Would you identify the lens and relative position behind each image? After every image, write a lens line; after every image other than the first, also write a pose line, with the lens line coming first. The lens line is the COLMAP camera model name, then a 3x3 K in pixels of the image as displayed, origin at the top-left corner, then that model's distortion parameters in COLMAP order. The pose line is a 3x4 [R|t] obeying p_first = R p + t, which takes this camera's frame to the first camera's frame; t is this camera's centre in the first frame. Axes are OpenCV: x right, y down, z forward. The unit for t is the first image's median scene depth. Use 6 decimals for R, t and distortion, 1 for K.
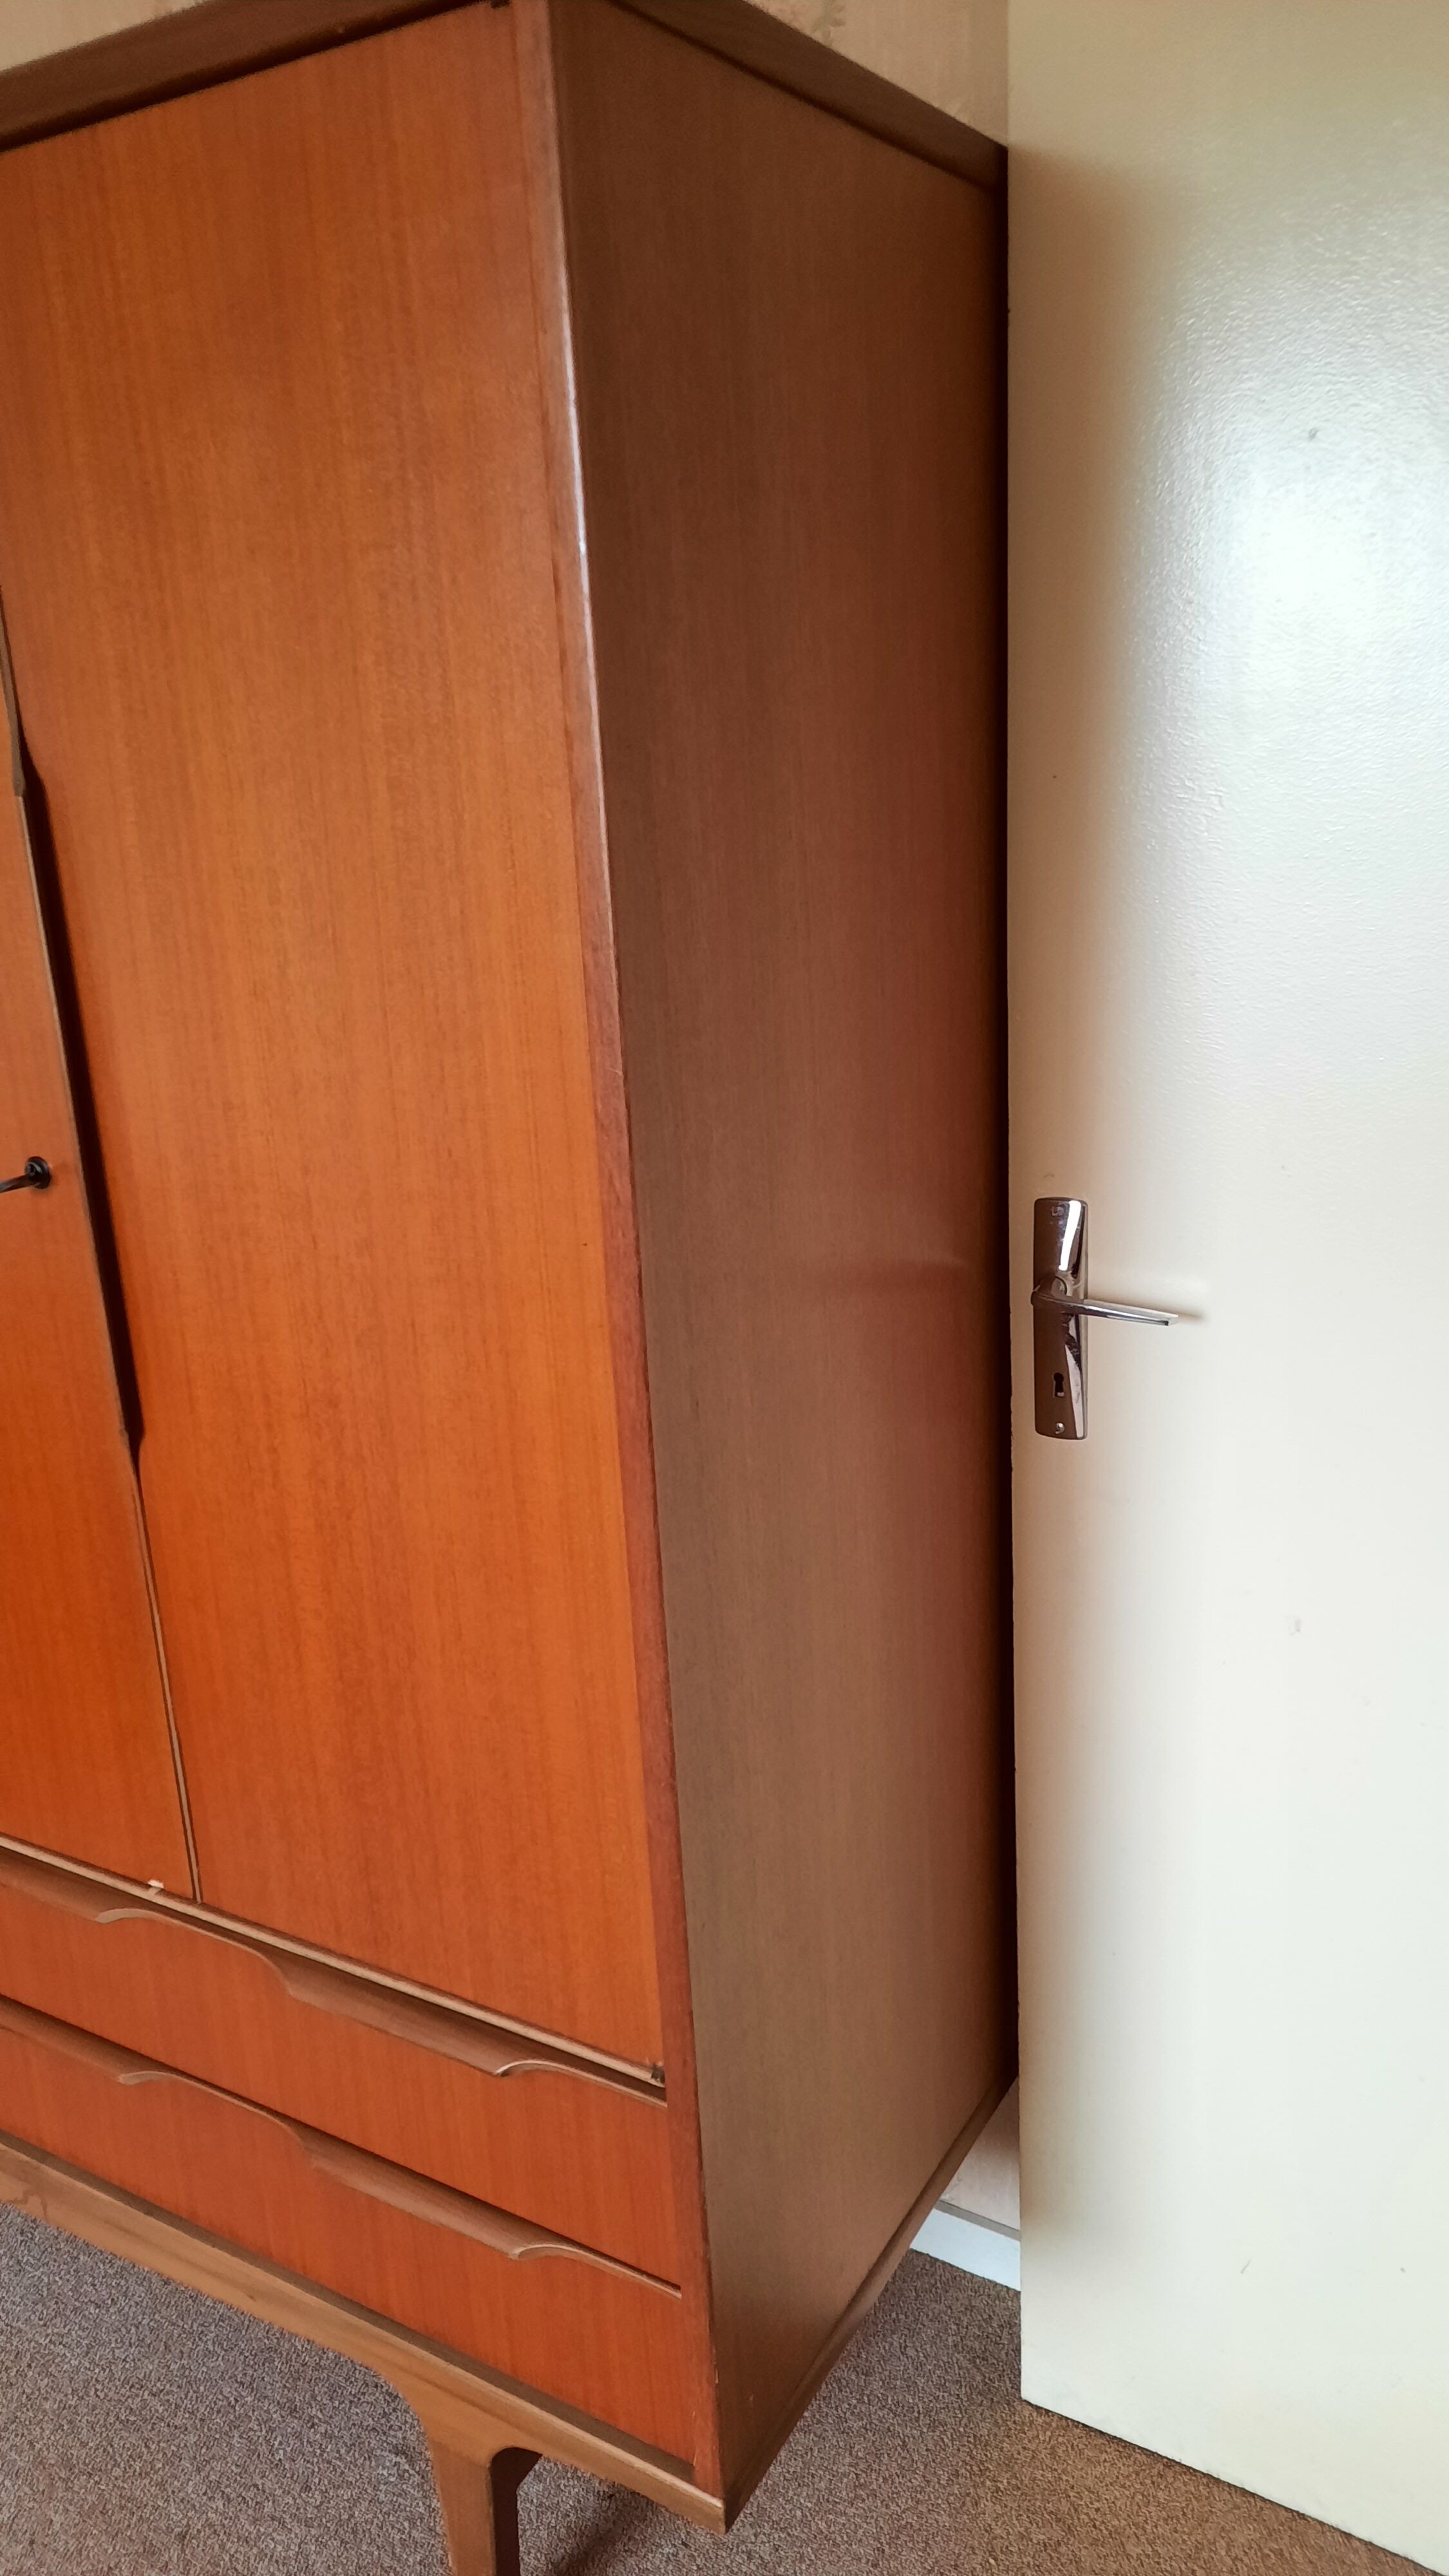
lens RADIAL K [[1880.7, 0, 721.1], [0, 1880.7, 1302.0], [0, 0, 1]] dist [0.056690, -0.058461]
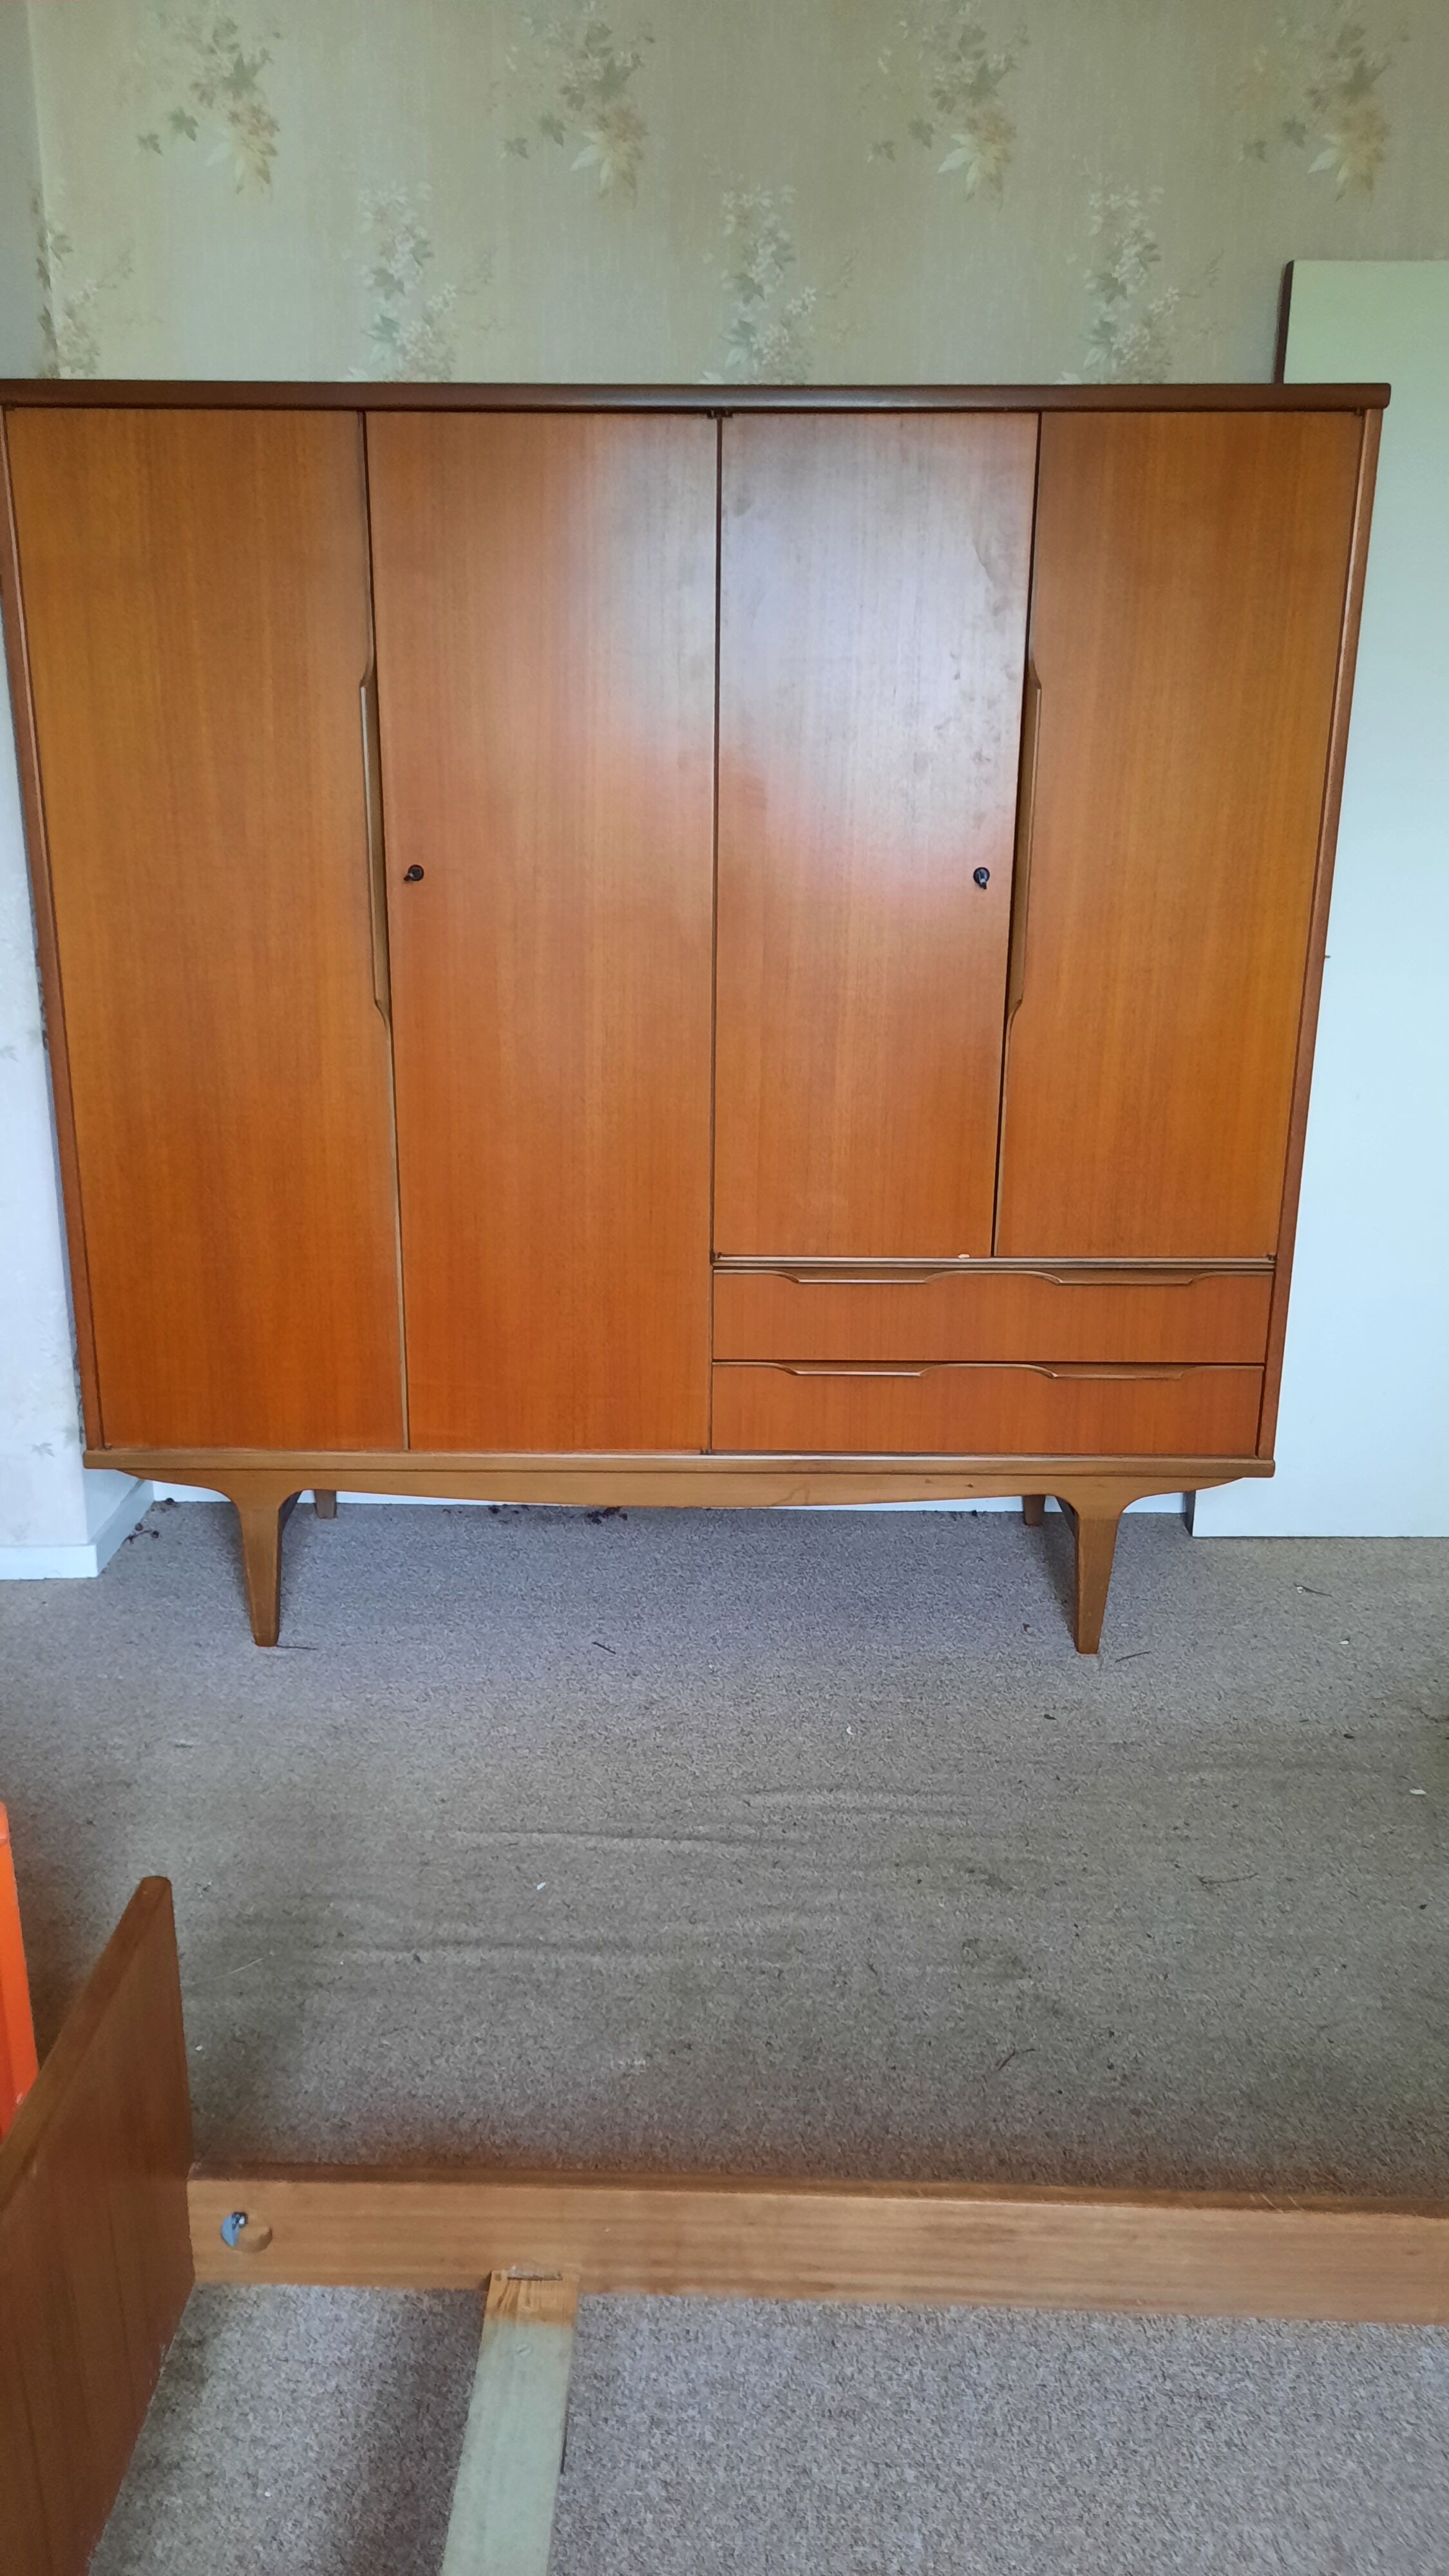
lens RADIAL K [[1832.4, 0, 710.0], [0, 1832.4, 1276.2], [0, 0, 1]] dist [0.049846, -0.041283]
pose [[0.860535, -0.090020, 0.501374, -1.695893], [0.093678, 0.995441, 0.017945, 0.310645], [-0.500704, 0.031525, 0.865045, -0.587130]]
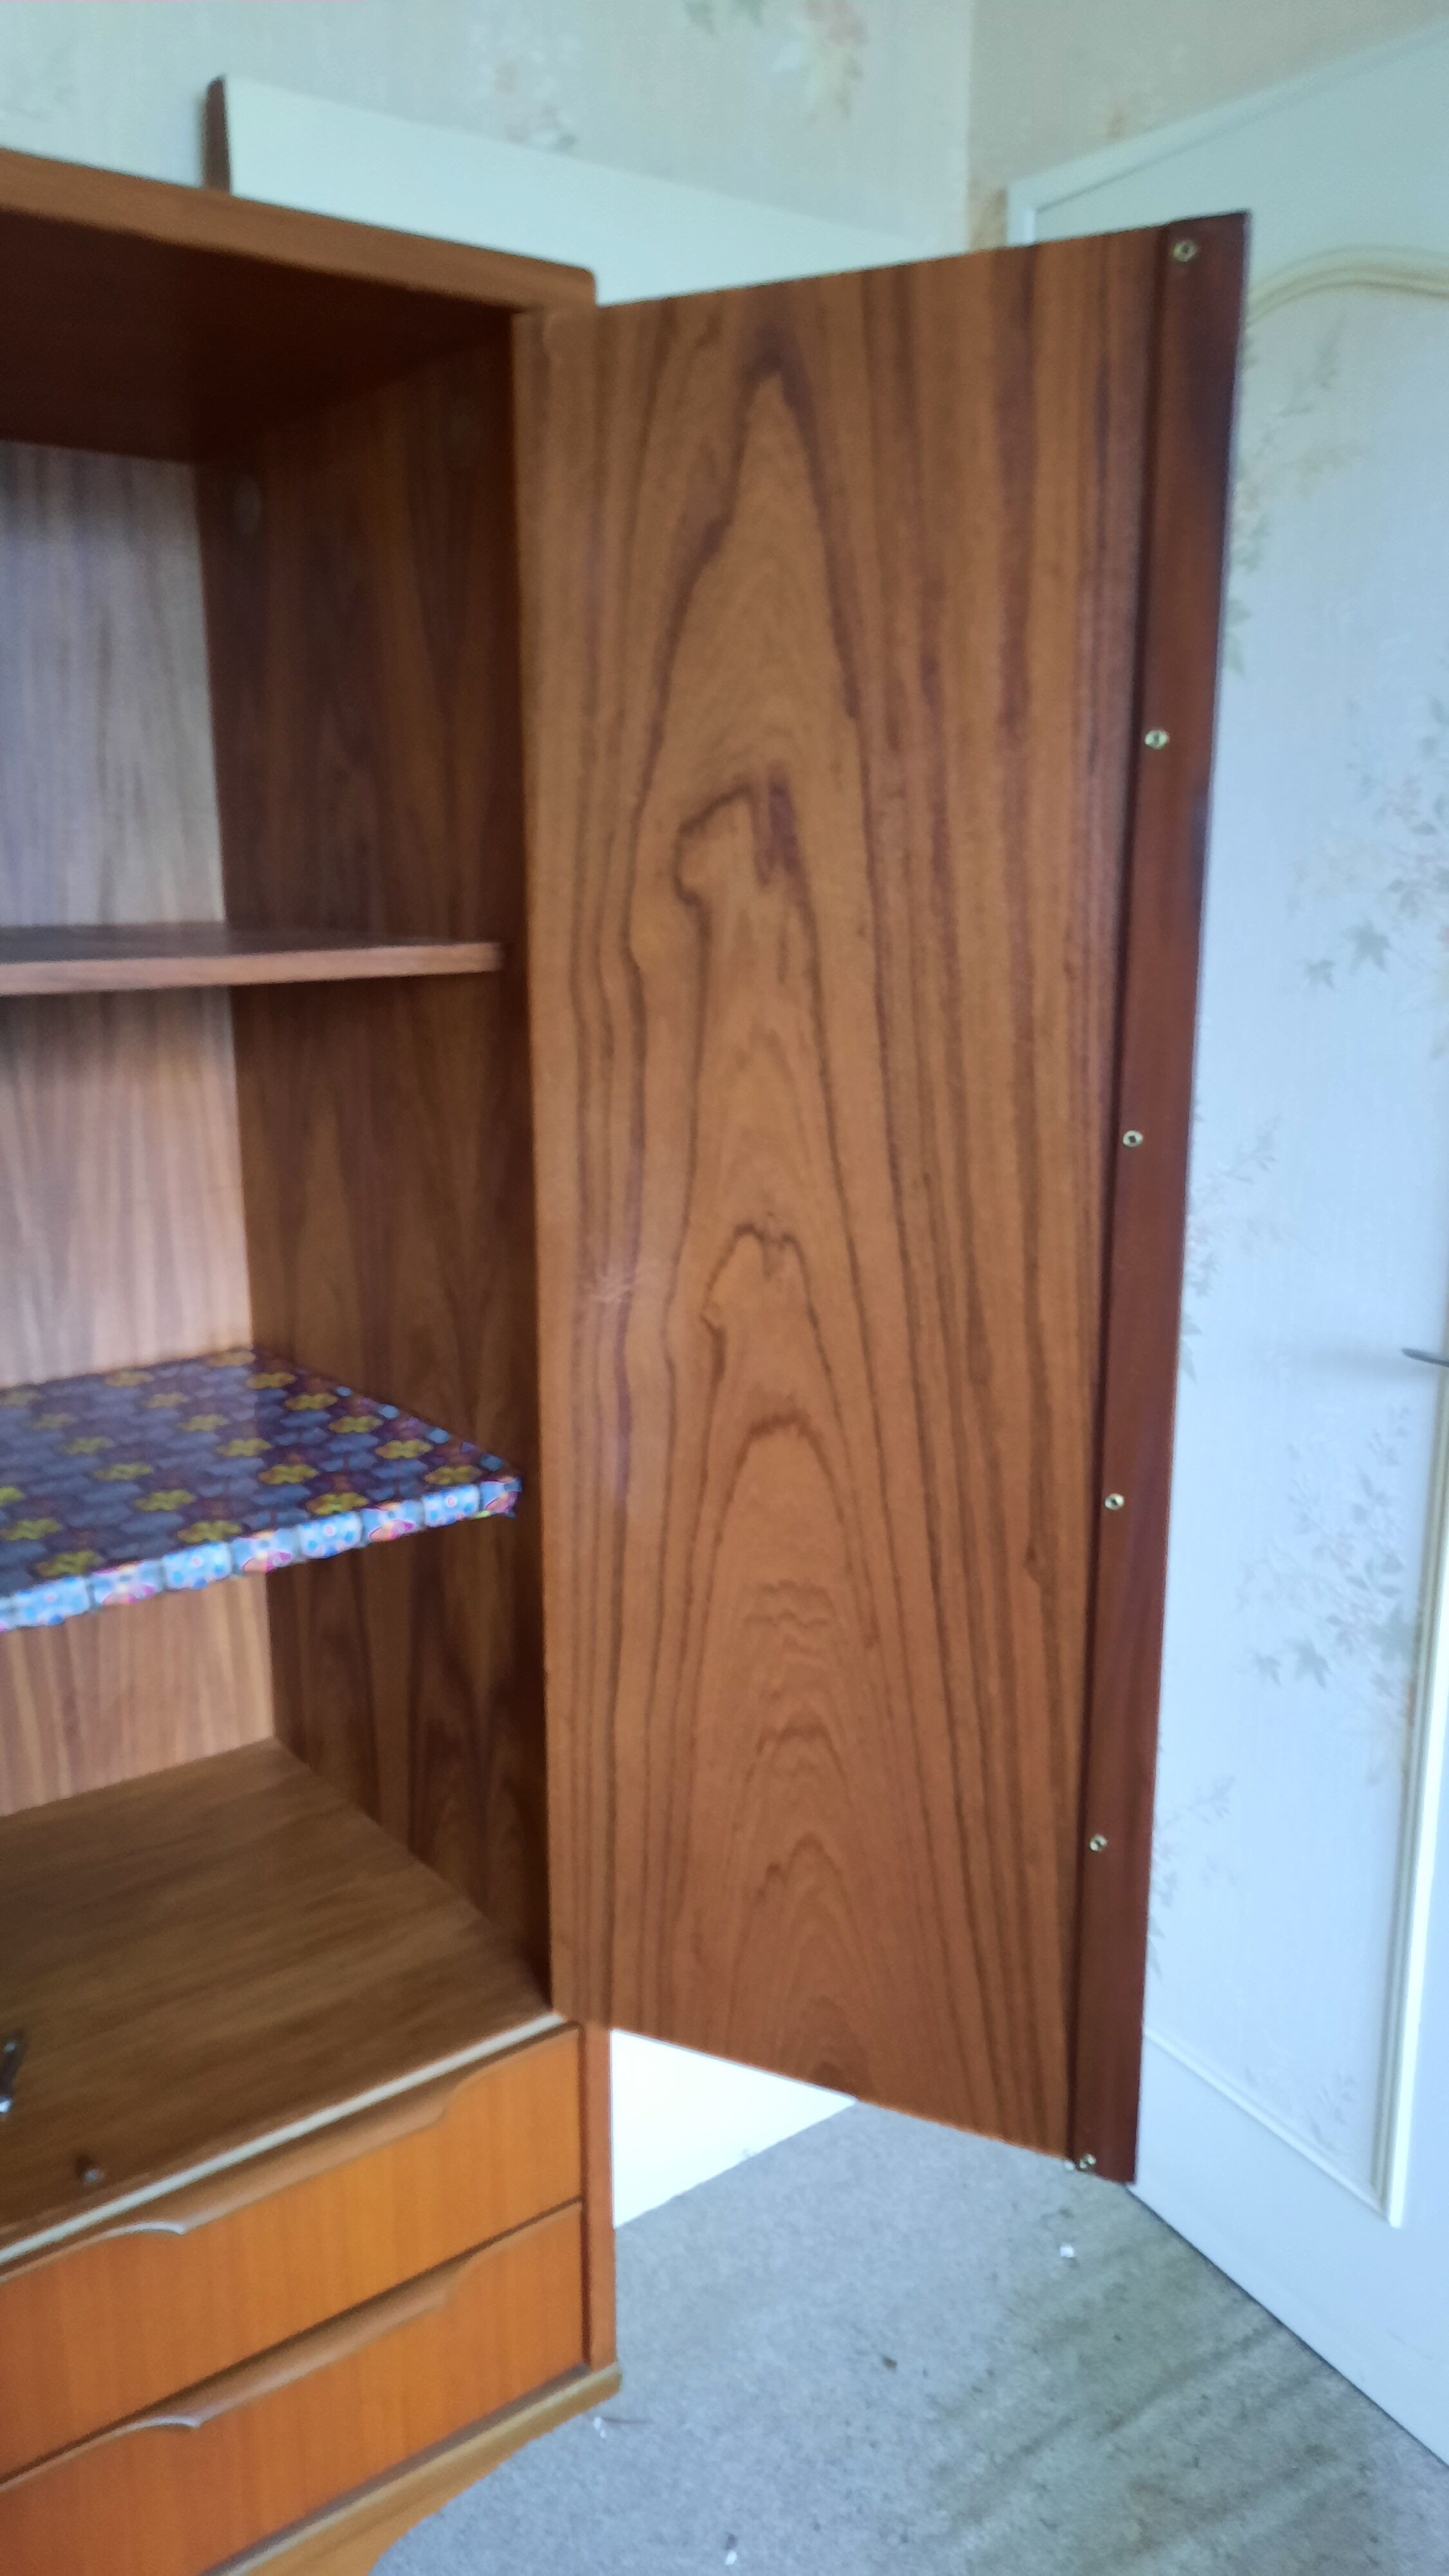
lens RADIAL K [[1914.1, 0, 697.0], [0, 1914.1, 1312.2], [0, 0, 1]] dist [0.077212, -0.090144]
pose [[0.383299, -0.164555, 0.908847, -0.978245], [0.245173, 0.966828, 0.071653, -0.069469], [-0.890490, 0.195361, 0.410929, 0.346856]]
